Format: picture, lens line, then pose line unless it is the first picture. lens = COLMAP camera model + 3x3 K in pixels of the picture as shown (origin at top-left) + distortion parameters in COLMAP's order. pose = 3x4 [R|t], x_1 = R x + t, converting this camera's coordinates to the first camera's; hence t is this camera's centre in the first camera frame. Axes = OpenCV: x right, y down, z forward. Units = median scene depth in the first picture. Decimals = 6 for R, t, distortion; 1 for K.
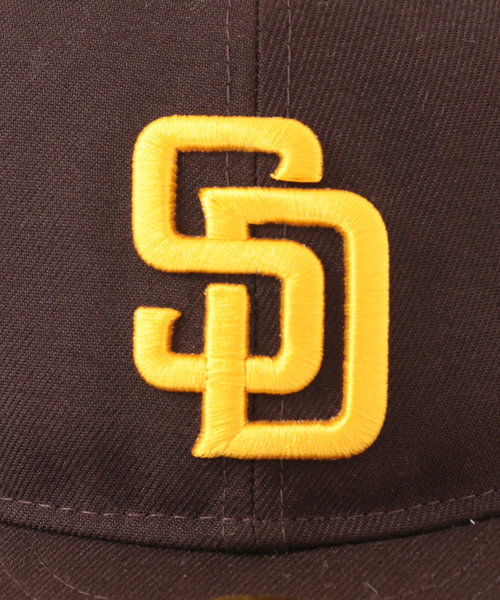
lens RADIAL K [[2067.9, 0, 250.0], [0, 2067.9, 298.2], [0, 0, 1]] dist [0.013615, 0.000000]
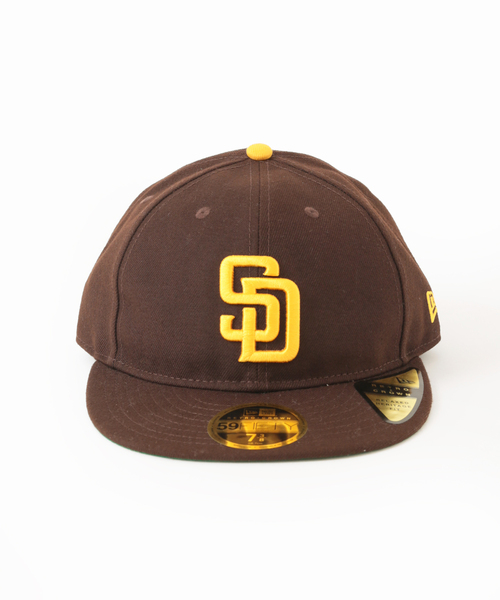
lens RADIAL K [[2067.9, 0, 250.1], [0, 2067.9, 300.3], [0, 0, 1]] dist [0.013615, 0.000000]
pose [[1.000000, 0.000444, -0.000492, -0.008345], [-0.000481, 0.996861, -0.079173, 0.235218], [0.000455, 0.079173, 0.996861, -2.193761]]
